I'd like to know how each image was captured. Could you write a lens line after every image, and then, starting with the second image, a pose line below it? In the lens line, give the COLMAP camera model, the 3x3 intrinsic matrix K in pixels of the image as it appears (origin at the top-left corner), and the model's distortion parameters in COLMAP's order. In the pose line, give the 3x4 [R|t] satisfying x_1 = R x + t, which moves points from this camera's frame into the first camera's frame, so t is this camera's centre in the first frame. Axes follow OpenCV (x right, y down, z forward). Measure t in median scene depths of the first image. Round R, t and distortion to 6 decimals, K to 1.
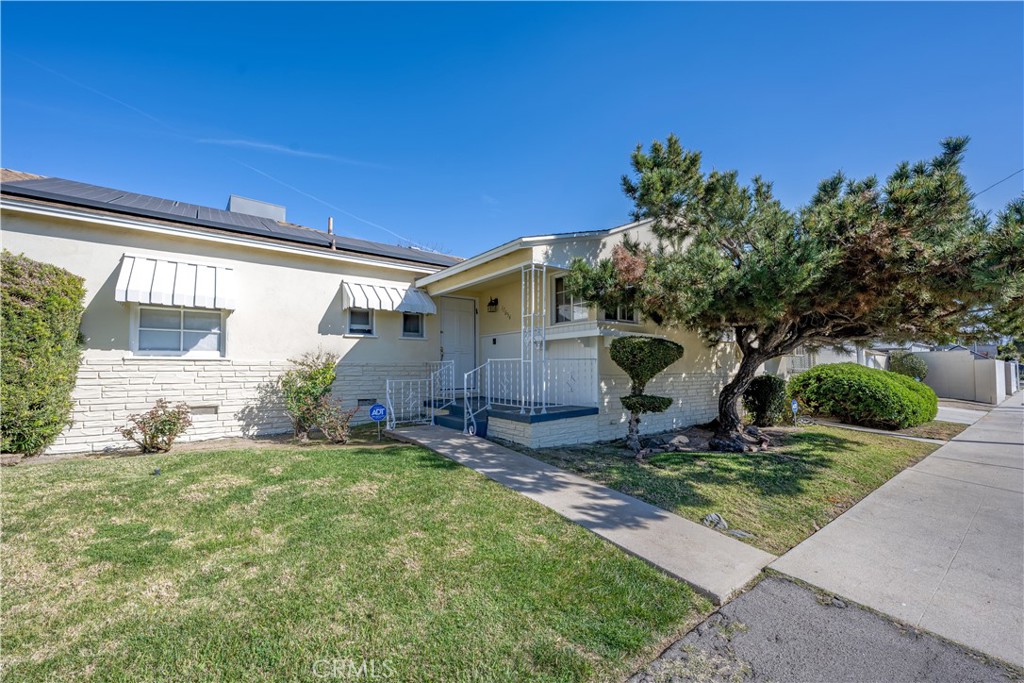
lens RADIAL K [[420.0, 0, 512.0], [0, 420.0, 341.5], [0, 0, 1]] dist [-0.000791, -0.000045]
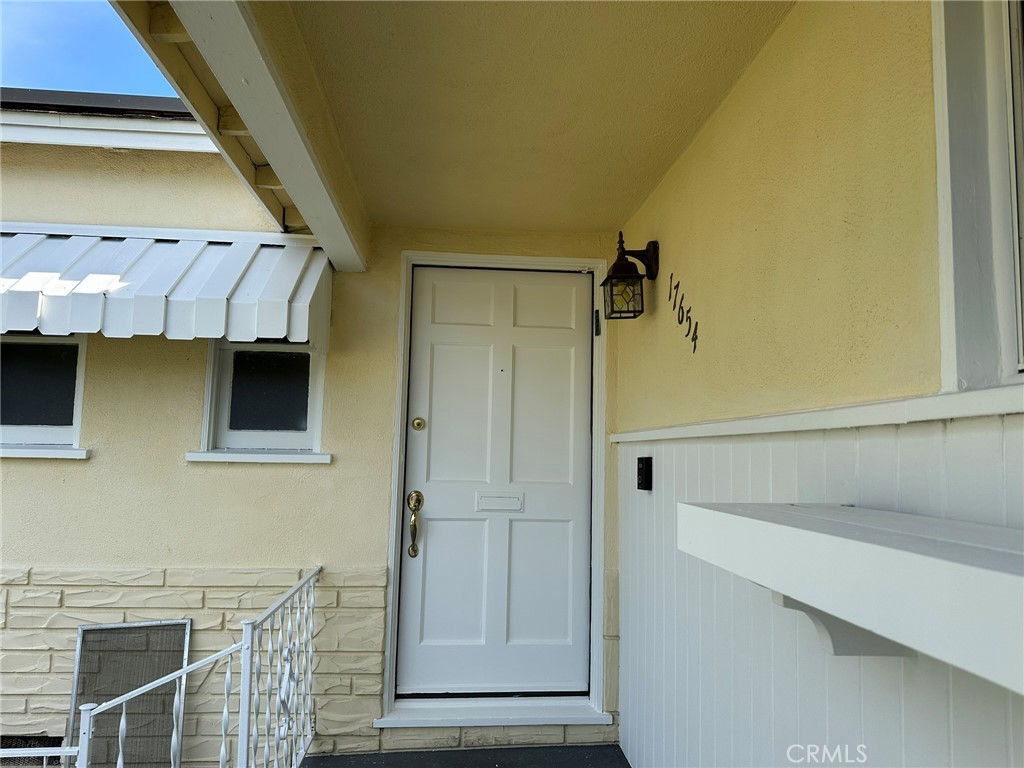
lens RADIAL K [[730.2, 0, 512.0], [0, 730.2, 384.0], [0, 0, 1]] dist [-0.001077, -0.001082]
pose [[0.858305, -0.029394, -0.512297, 0.088656], [0.011234, 0.999195, -0.038509, -0.033434], [0.513017, 0.027297, 0.857945, 0.825949]]
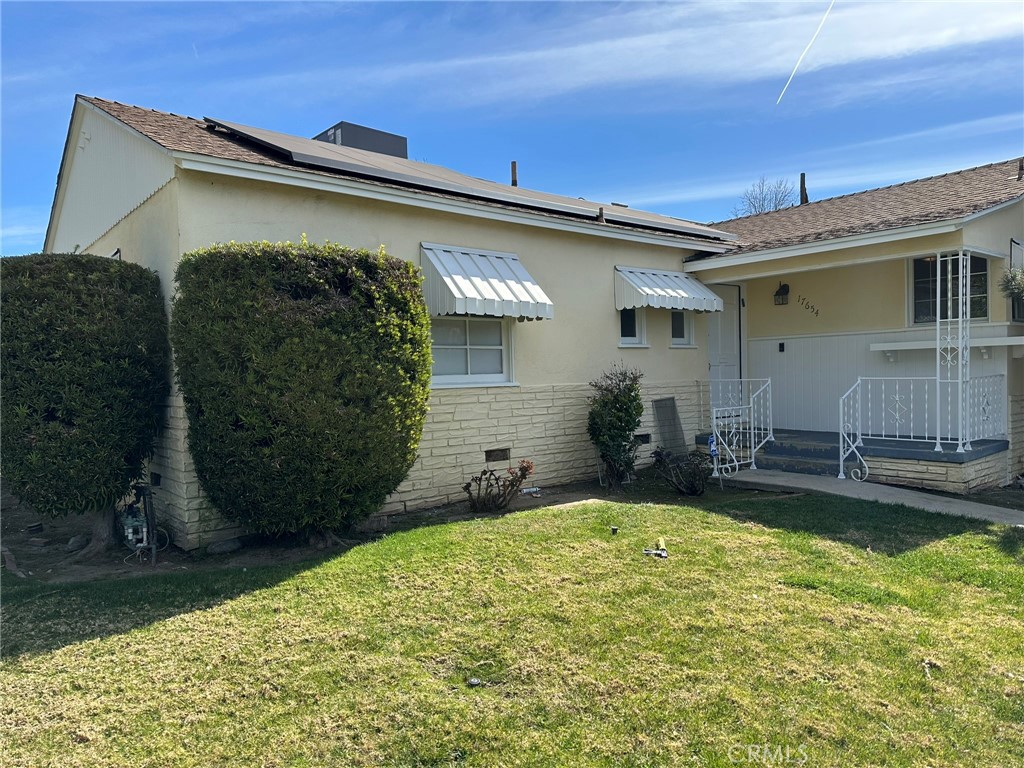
lens RADIAL K [[730.2, 0, 512.0], [0, 730.2, 384.0], [0, 0, 1]] dist [-0.001077, -0.001082]
pose [[0.999662, -0.017138, 0.019526, -0.607448], [0.015482, 0.996512, 0.082006, -0.054143], [-0.020863, -0.081676, 0.996441, -0.224558]]
